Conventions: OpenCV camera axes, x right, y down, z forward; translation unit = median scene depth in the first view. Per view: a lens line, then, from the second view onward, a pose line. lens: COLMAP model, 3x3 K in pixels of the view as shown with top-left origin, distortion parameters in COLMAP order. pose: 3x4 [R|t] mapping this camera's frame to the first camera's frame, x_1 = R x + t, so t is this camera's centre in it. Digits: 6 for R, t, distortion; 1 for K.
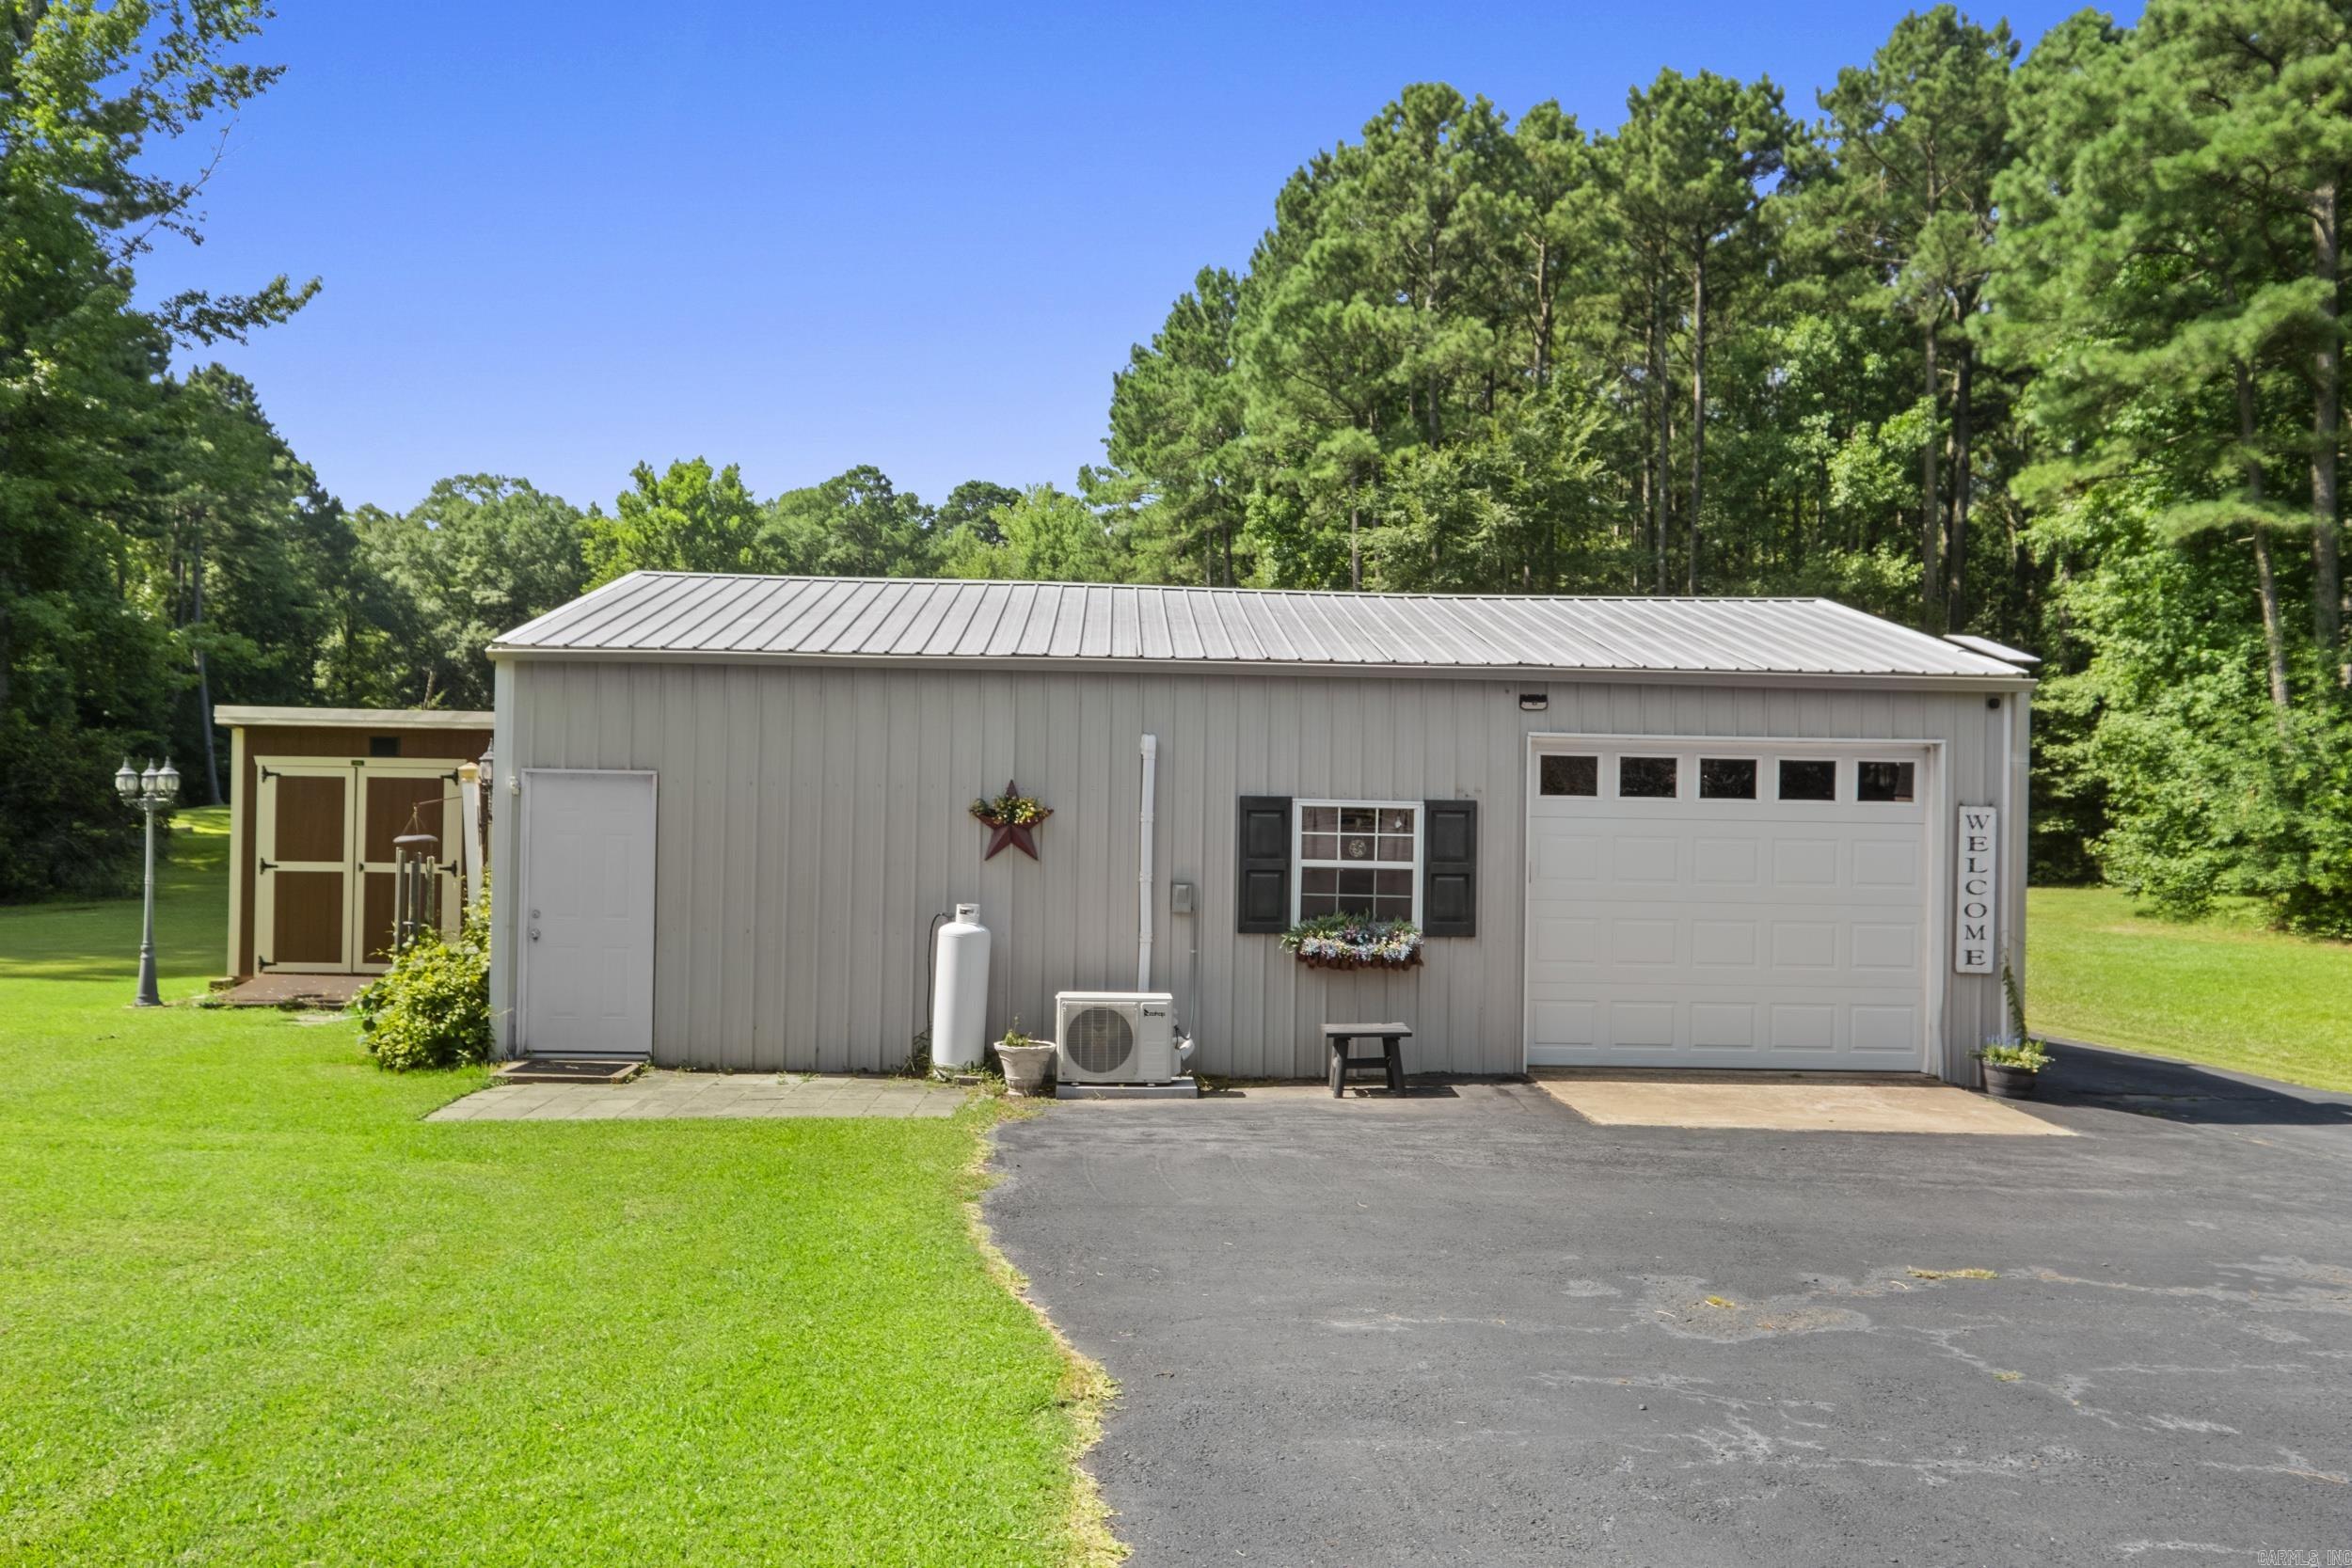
lens RADIAL K [[1736.3, 0, 1180.3], [0, 1736.3, 782.9], [0, 0, 1]] dist [0.002403, 0.001794]
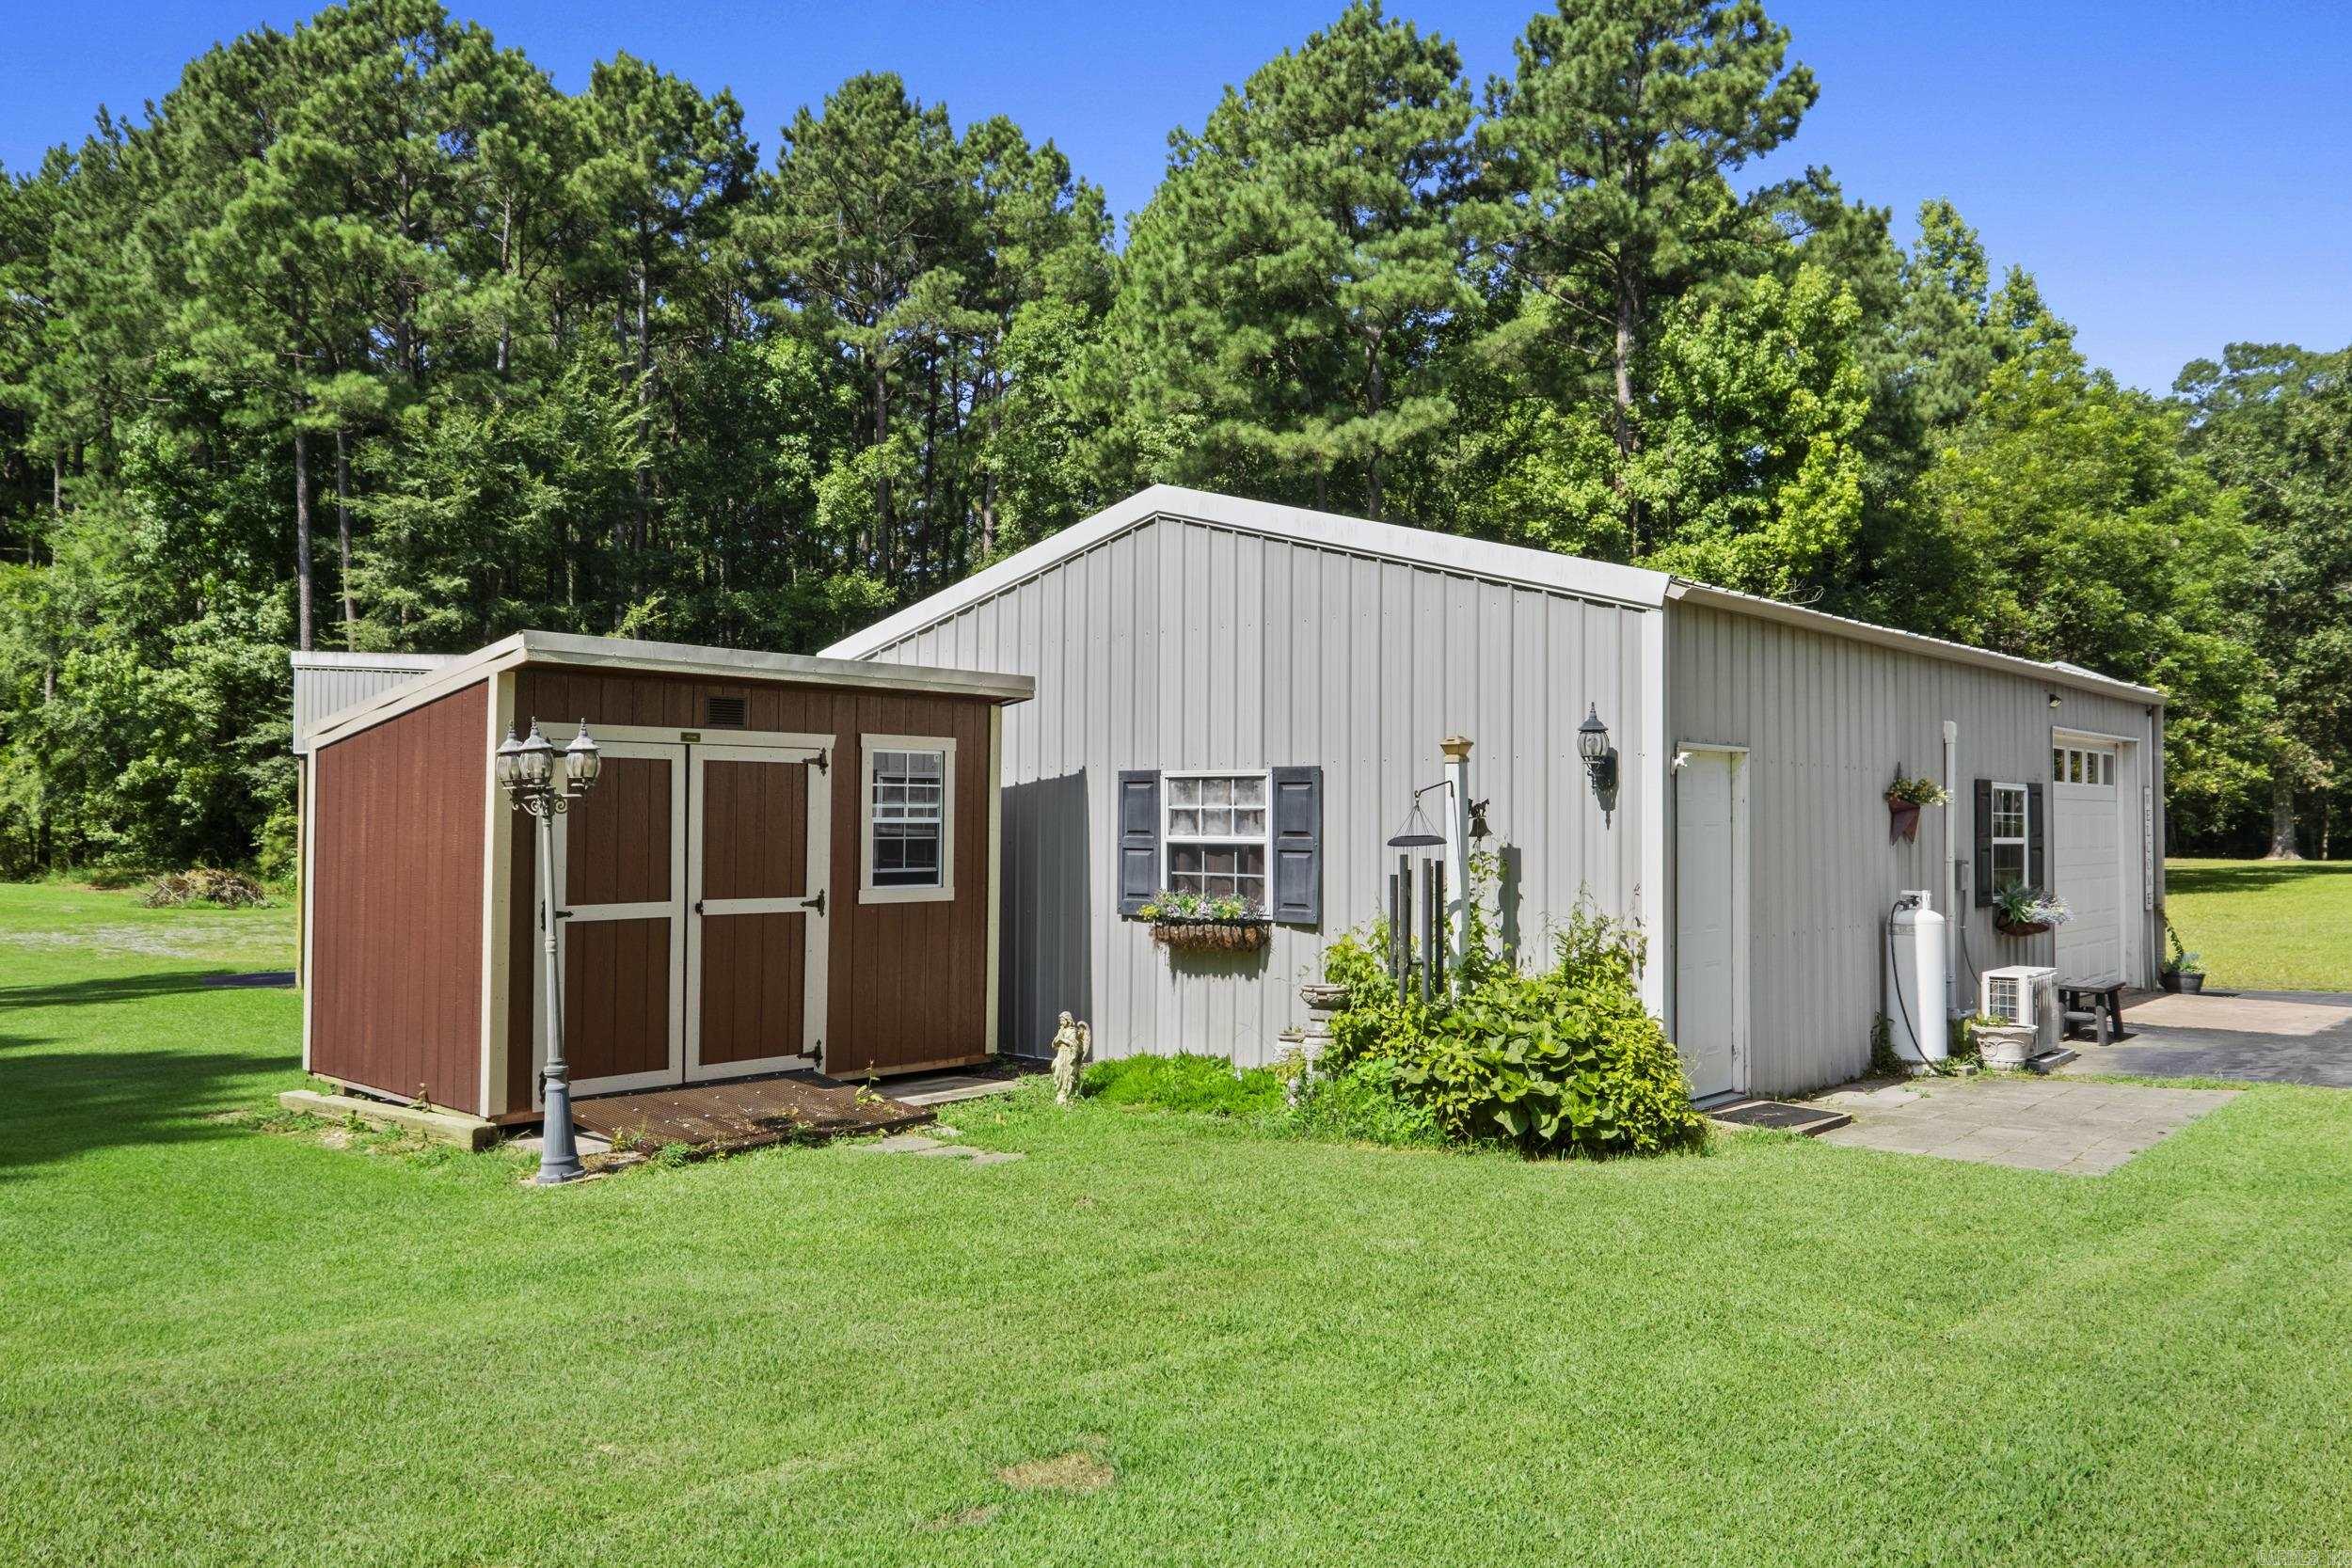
lens RADIAL K [[1736.3, 0, 1180.2], [0, 1736.3, 780.7], [0, 0, 1]] dist [0.002403, 0.001794]
pose [[0.694981, 0.000189, 0.719029, -0.367077], [0.008025, 0.999936, -0.008019, 0.004720], [-0.718984, 0.011344, 0.694934, 0.210923]]
